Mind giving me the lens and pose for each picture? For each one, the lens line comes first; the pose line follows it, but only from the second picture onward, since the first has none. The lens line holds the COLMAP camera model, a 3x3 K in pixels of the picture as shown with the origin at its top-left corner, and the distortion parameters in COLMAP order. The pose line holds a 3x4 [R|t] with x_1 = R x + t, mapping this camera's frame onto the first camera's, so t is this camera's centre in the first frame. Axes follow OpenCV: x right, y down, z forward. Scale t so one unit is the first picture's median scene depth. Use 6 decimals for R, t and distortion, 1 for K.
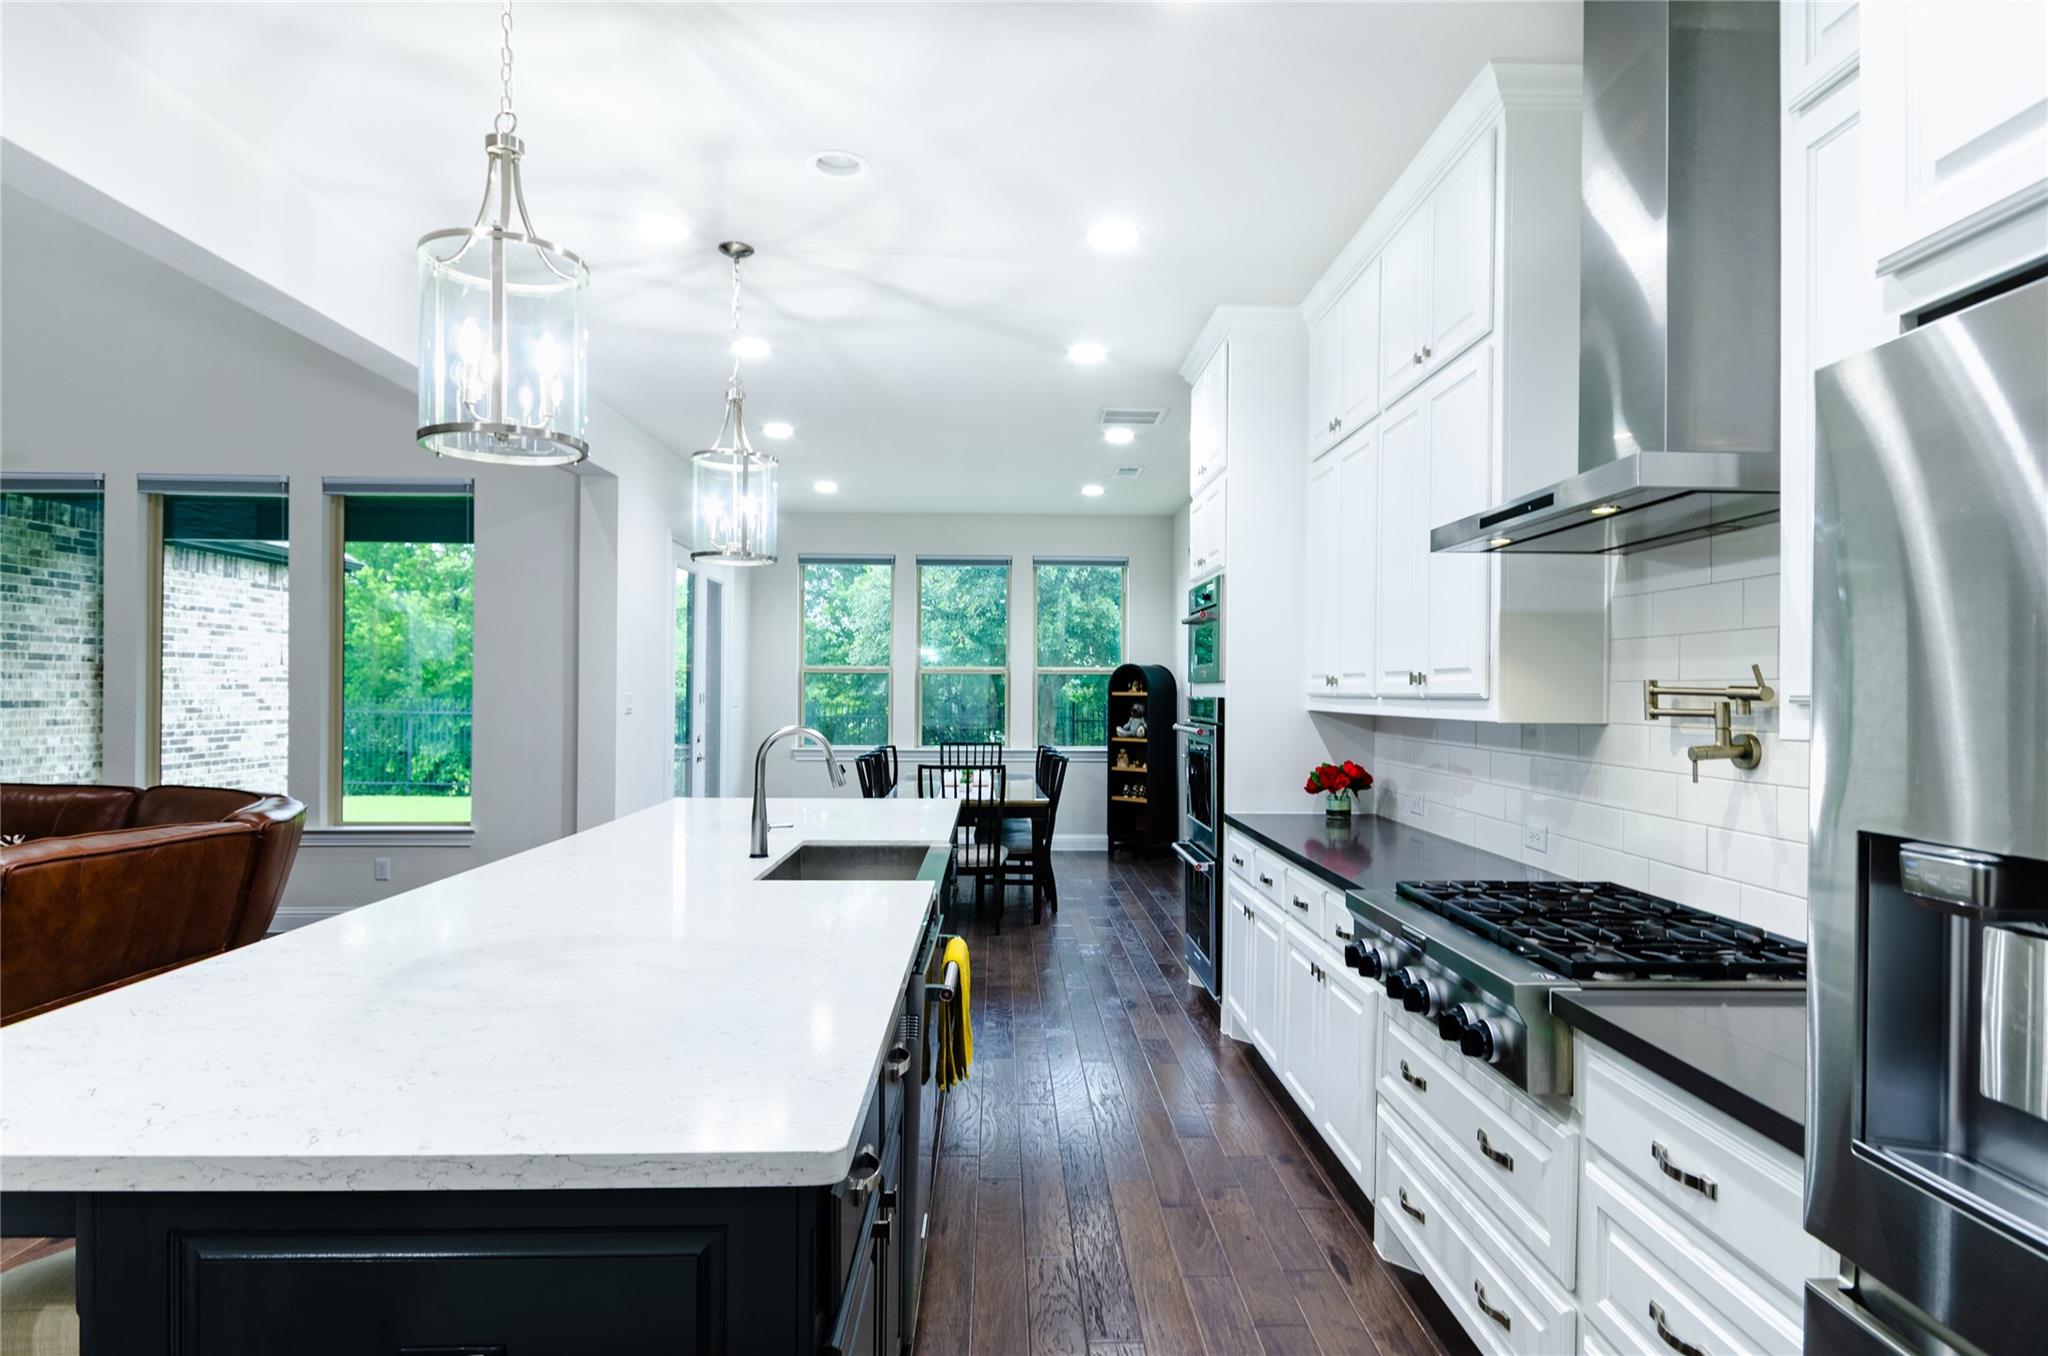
lens RADIAL K [[1125.3, 0, 1017.6], [0, 1125.3, 670.6], [0, 0, 1]] dist [-0.001644, -0.001033]
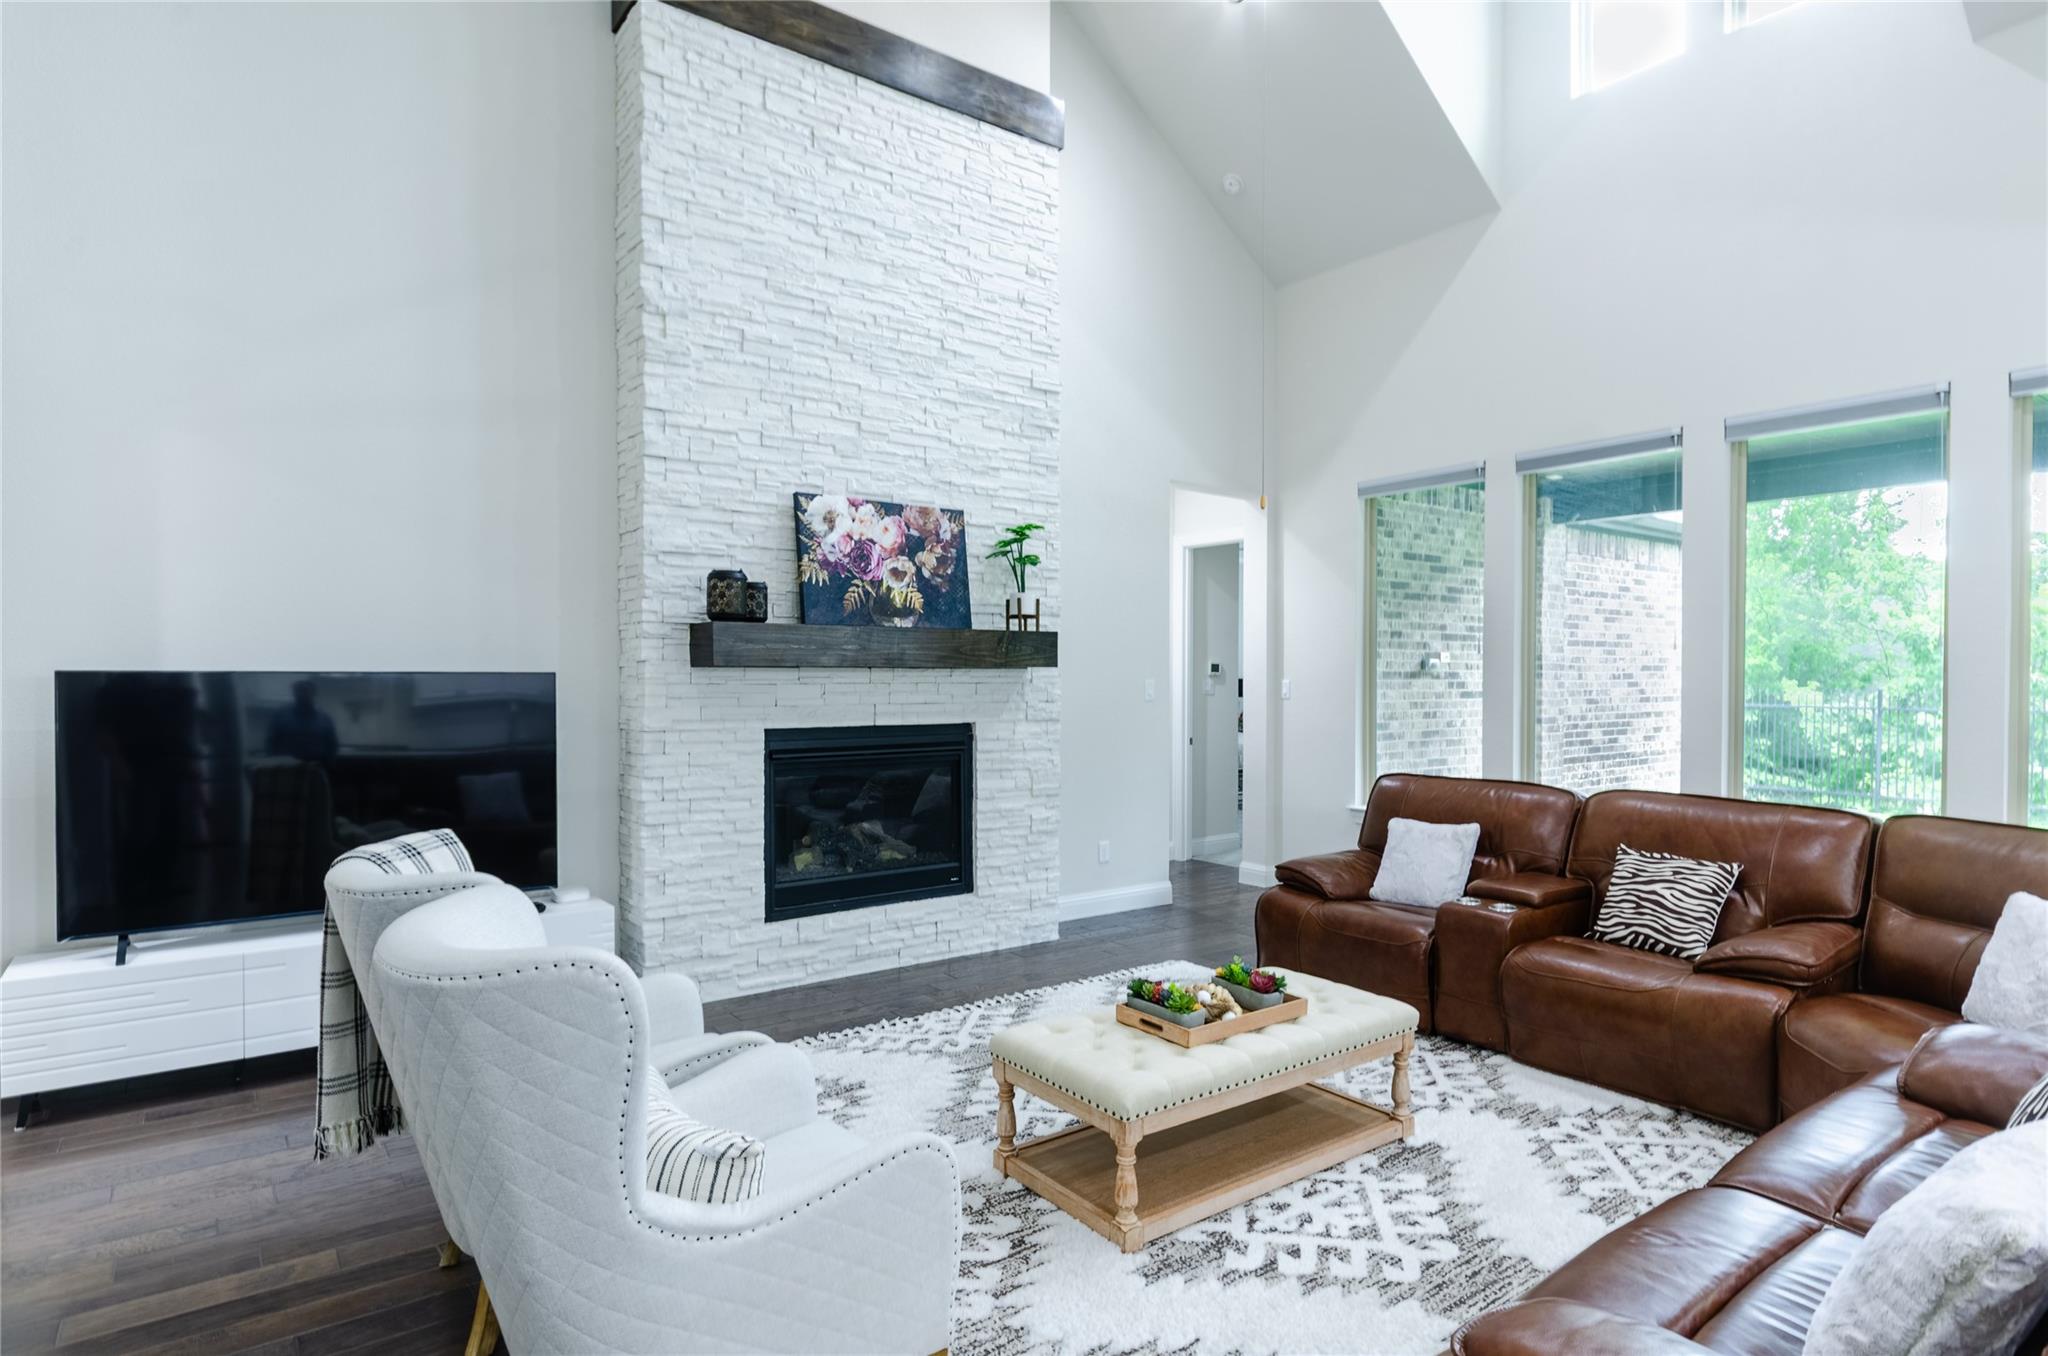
lens RADIAL K [[1096.4, 0, 1022.9], [0, 1096.4, 687.8], [0, 0, 1]] dist [0.003844, 0.000385]
pose [[0.583400, 0.002071, -0.812182, -0.261703], [0.019091, 0.999685, 0.016263, -0.000512], [0.811961, -0.024993, 0.583177, 0.067325]]
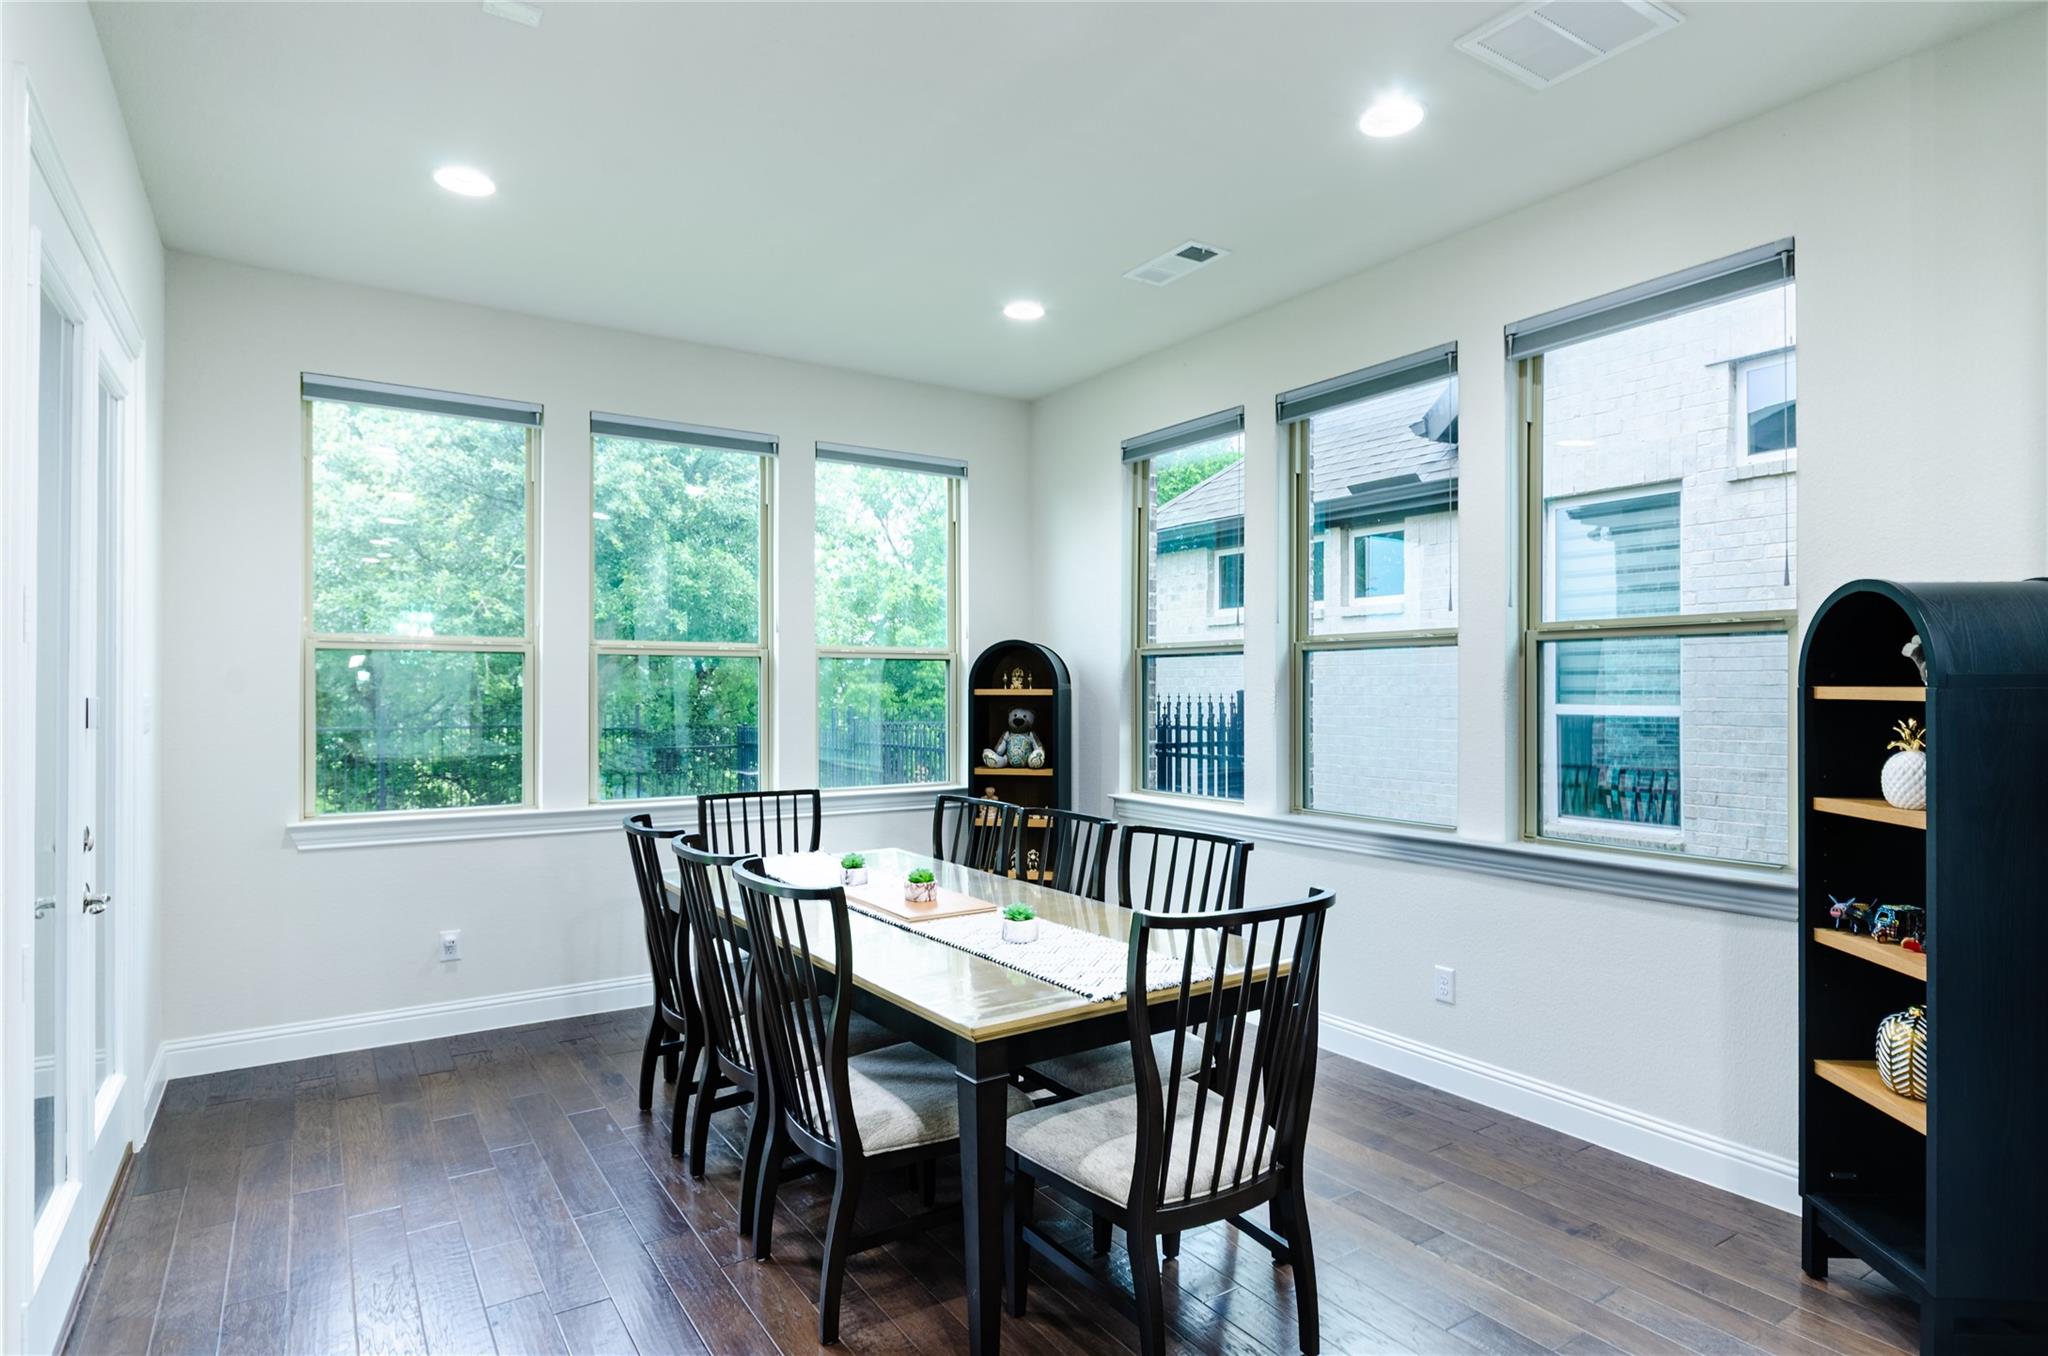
lens RADIAL K [[1110.3, 0, 1031.4], [0, 1110.3, 690.3], [0, 0, 1]] dist [0.002414, -0.002676]
pose [[0.846582, -0.005469, 0.532230, -0.172400], [-0.005265, 0.999812, 0.018648, 0.008168], [-0.532232, -0.018589, 0.846395, 0.456949]]
